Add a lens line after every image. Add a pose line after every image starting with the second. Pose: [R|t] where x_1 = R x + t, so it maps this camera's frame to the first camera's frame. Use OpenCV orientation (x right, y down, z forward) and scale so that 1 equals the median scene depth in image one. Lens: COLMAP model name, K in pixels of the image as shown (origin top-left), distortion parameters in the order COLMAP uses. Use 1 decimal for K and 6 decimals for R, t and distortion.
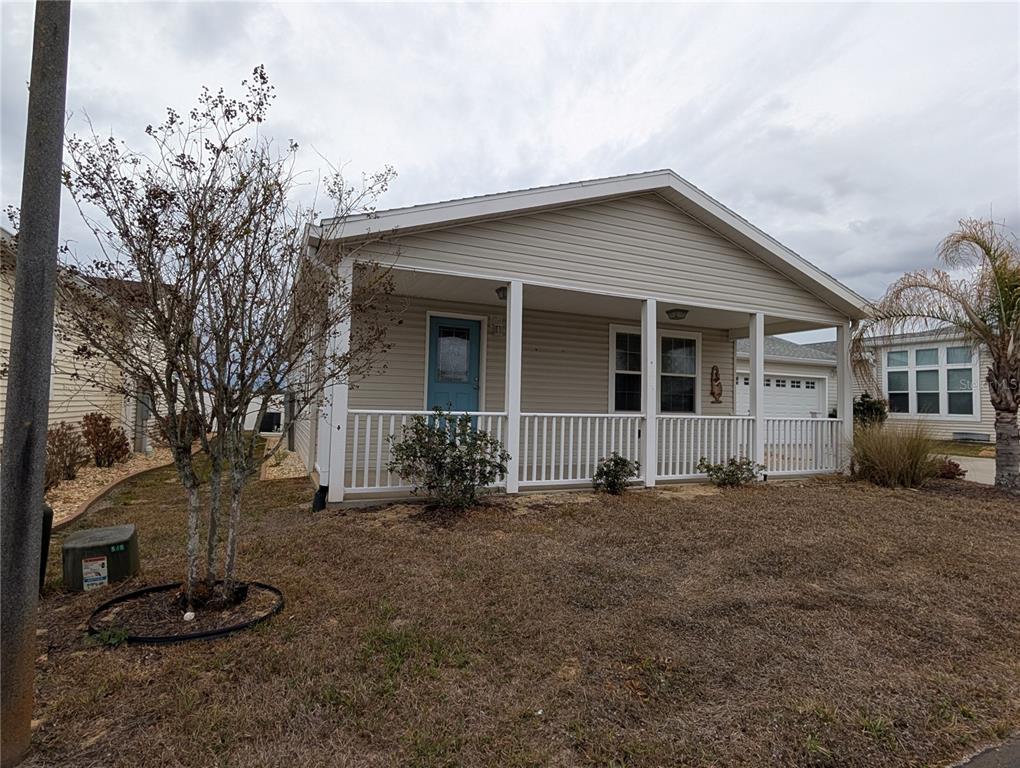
lens RADIAL K [[517.7, 0, 510.0], [0, 517.7, 384.0], [0, 0, 1]] dist [-0.003990, -0.000569]
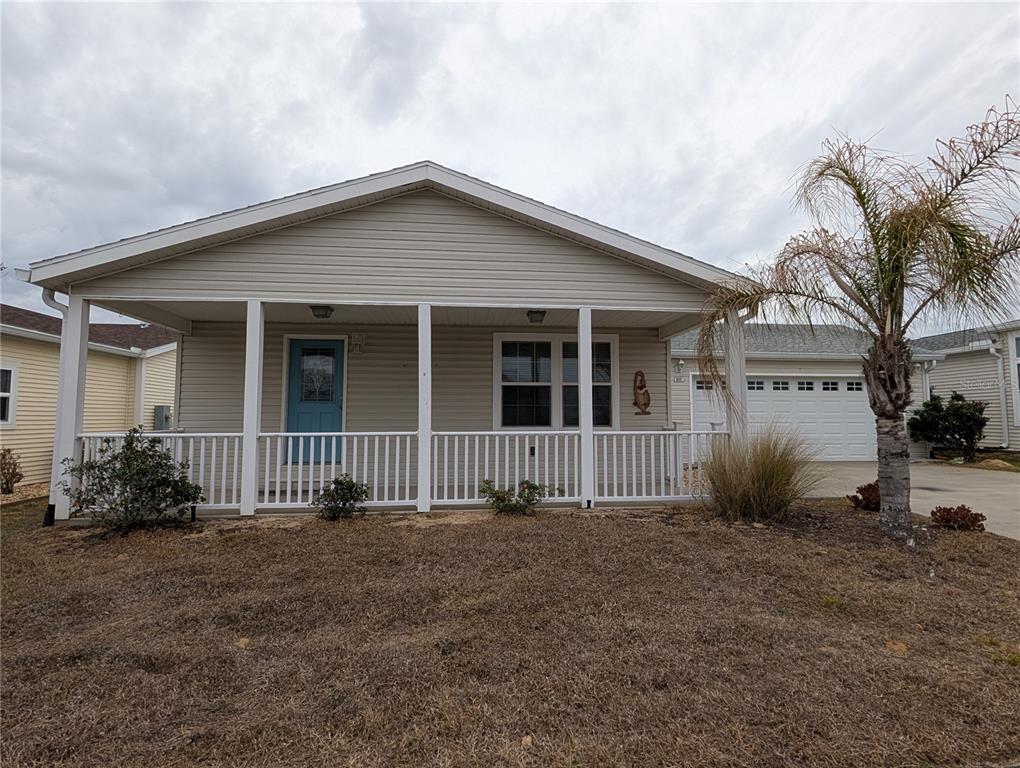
lens RADIAL K [[517.7, 0, 510.0], [0, 517.7, 384.0], [0, 0, 1]] dist [-0.003990, -0.000569]
pose [[0.954956, -0.047064, -0.292991, 0.553856], [0.037834, 0.998595, -0.037095, 0.012420], [0.294325, 0.024340, 0.955395, 0.145719]]
